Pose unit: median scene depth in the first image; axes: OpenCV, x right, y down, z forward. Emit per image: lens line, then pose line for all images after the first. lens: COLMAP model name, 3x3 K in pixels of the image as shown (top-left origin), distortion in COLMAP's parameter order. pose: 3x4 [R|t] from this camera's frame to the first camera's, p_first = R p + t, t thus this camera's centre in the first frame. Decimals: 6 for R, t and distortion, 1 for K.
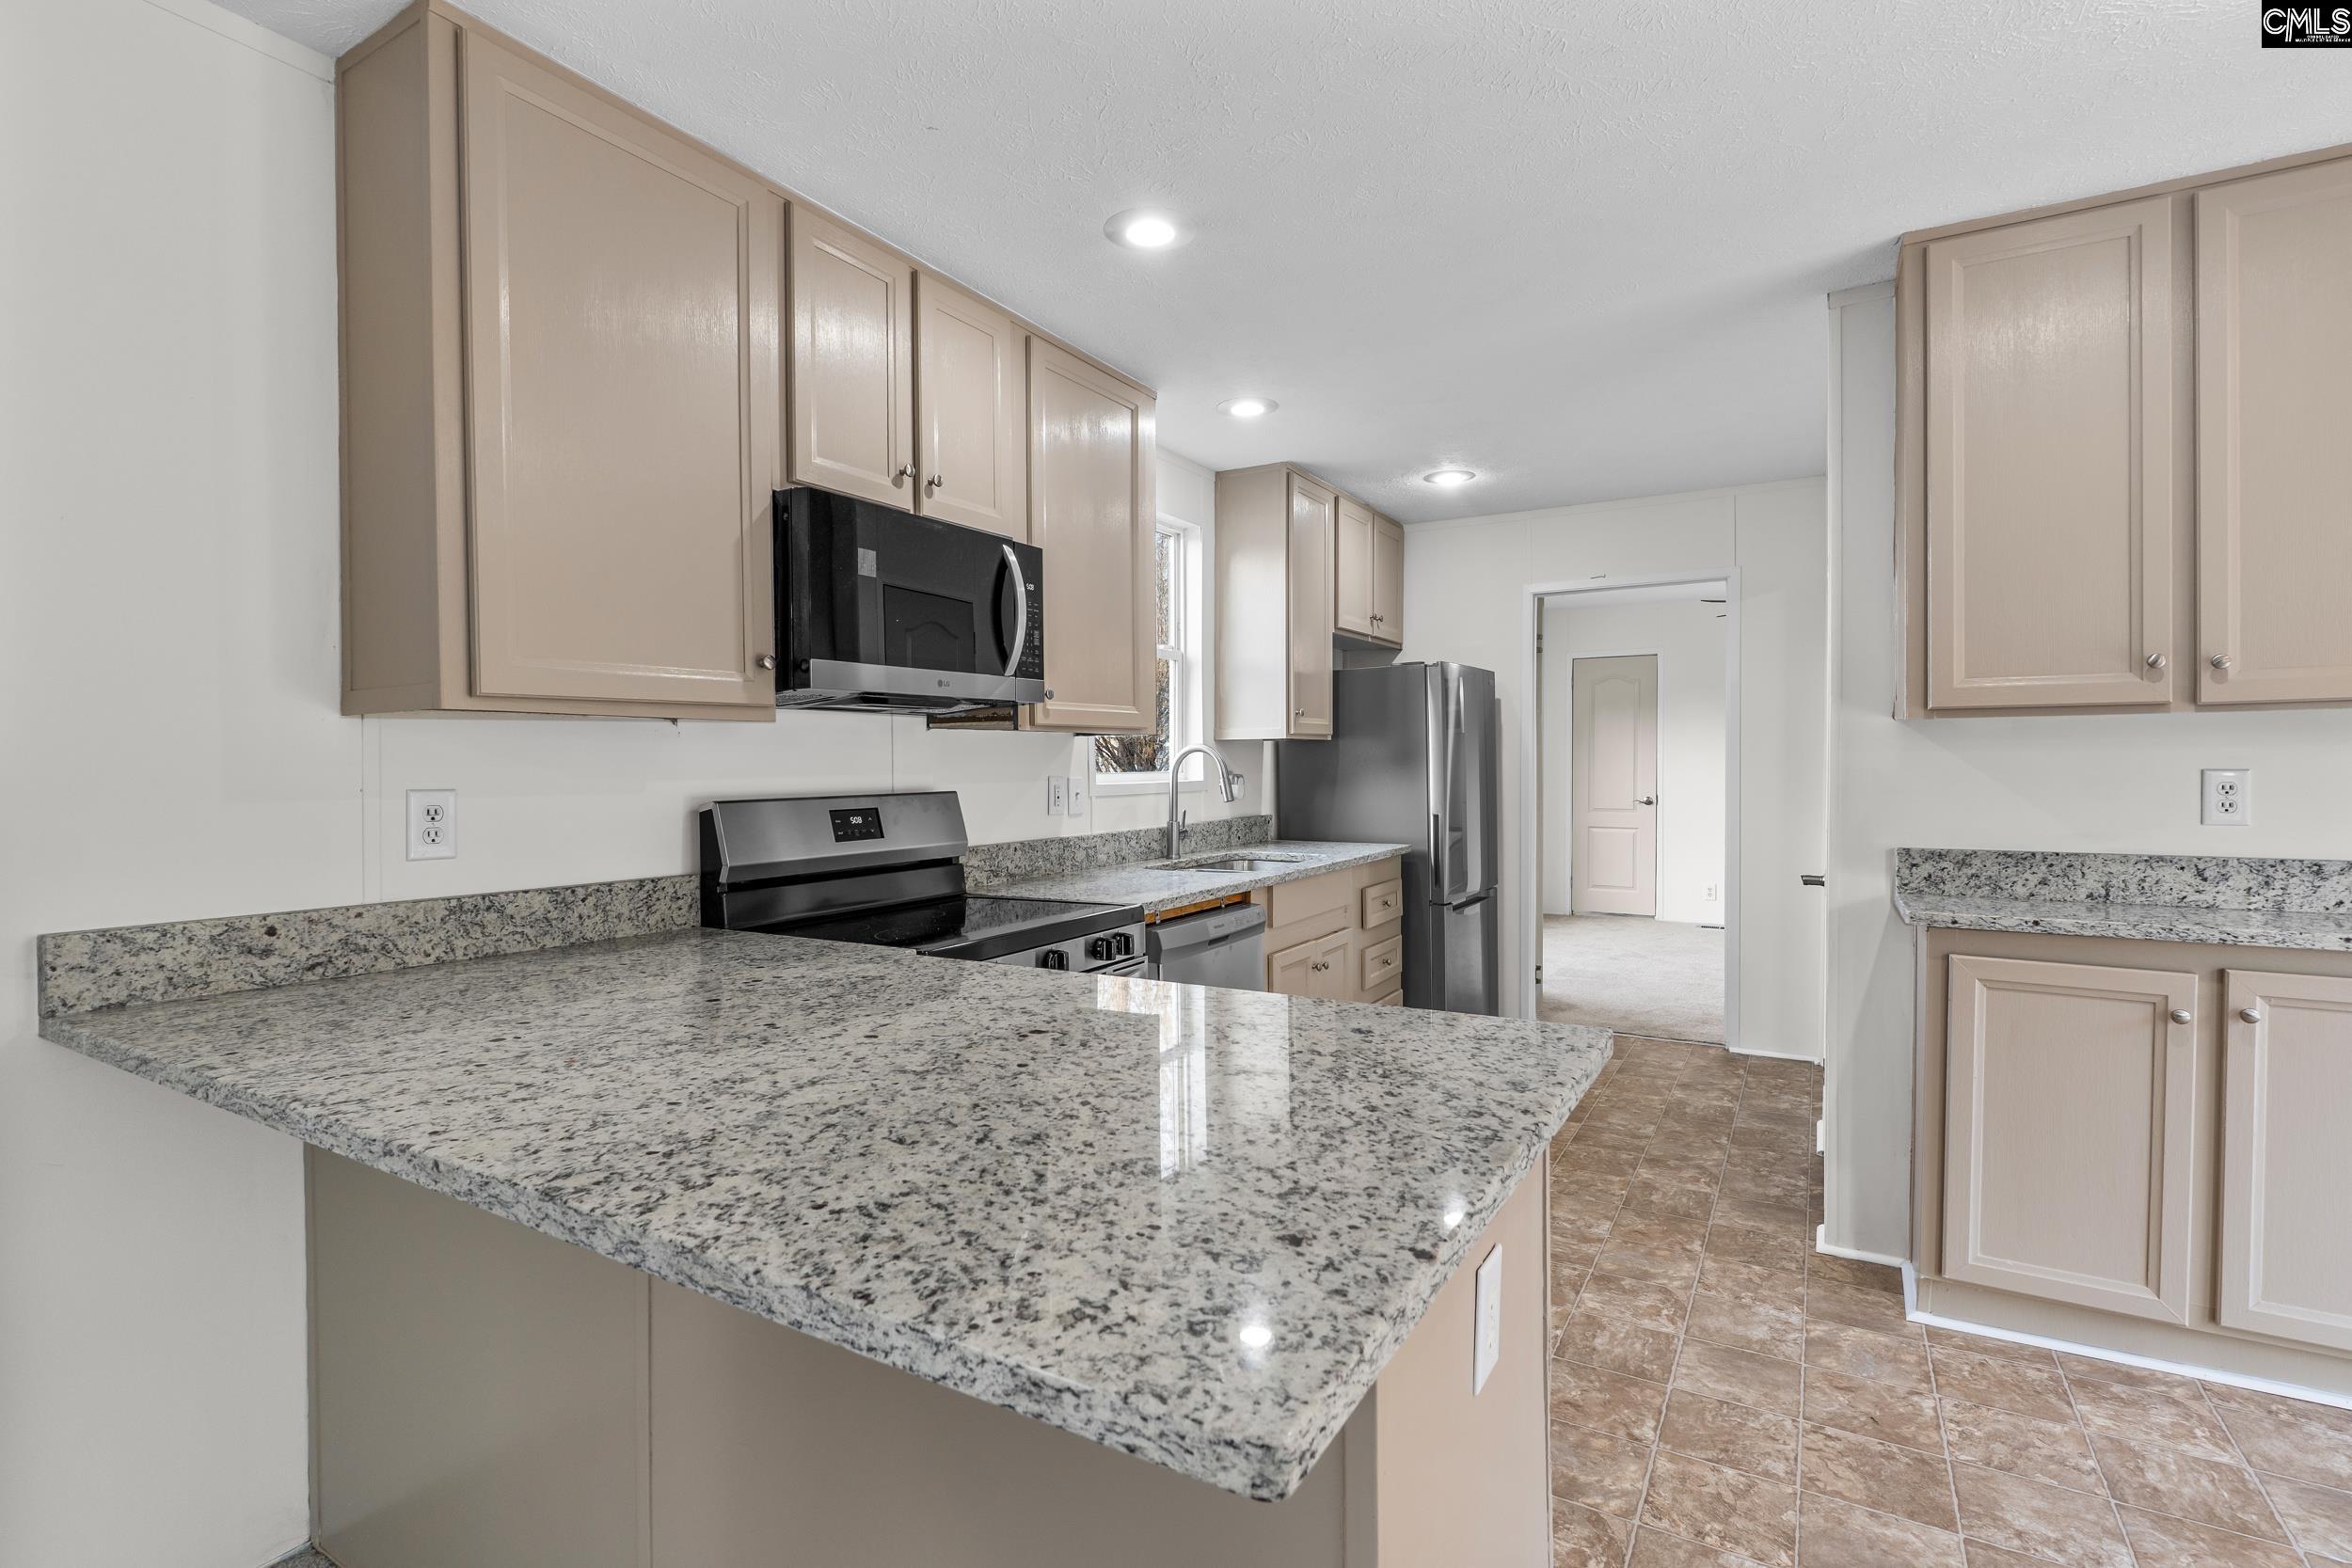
lens RADIAL K [[1089.0, 0, 1167.2], [0, 1089.0, 776.2], [0, 0, 1]] dist [-0.008185, 0.000232]
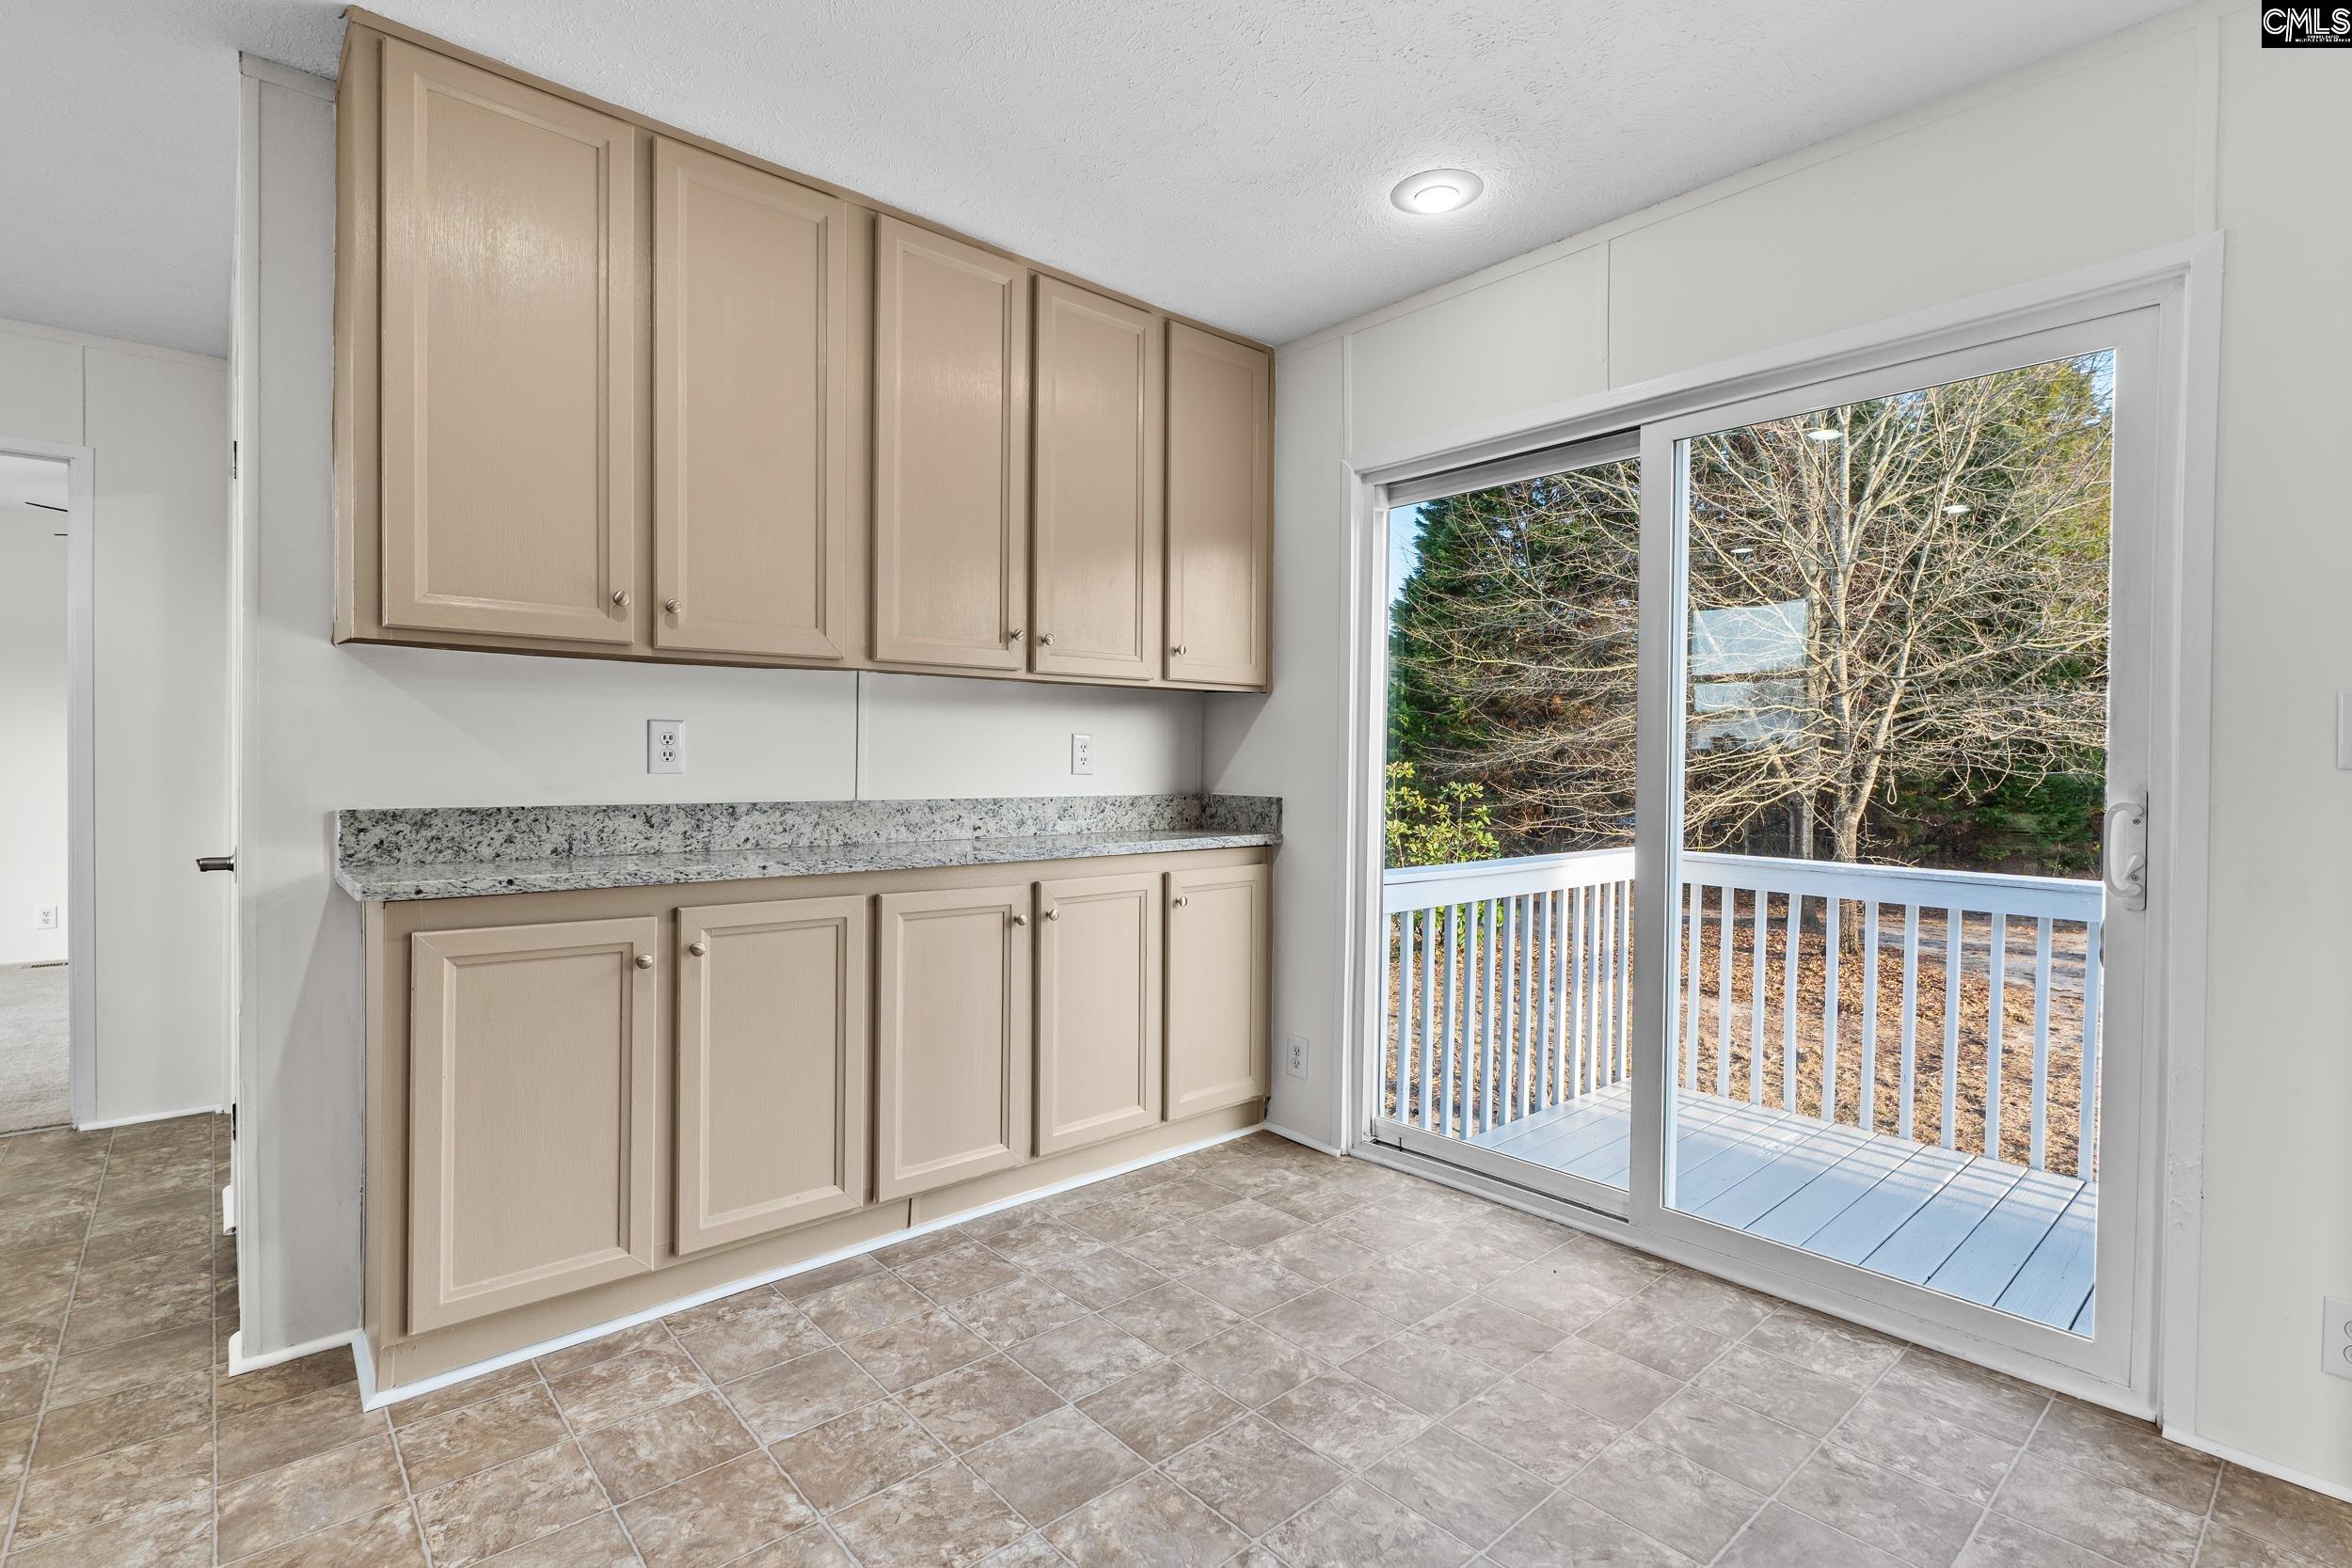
lens RADIAL K [[1089.0, 0, 1170.3], [0, 1089.0, 780.5], [0, 0, 1]] dist [-0.008185, 0.000232]
pose [[0.299765, -0.005270, 0.953998, 0.106503], [0.004138, 0.999983, 0.004224, 0.043479], [-0.954004, 0.002681, 0.299782, 0.192176]]
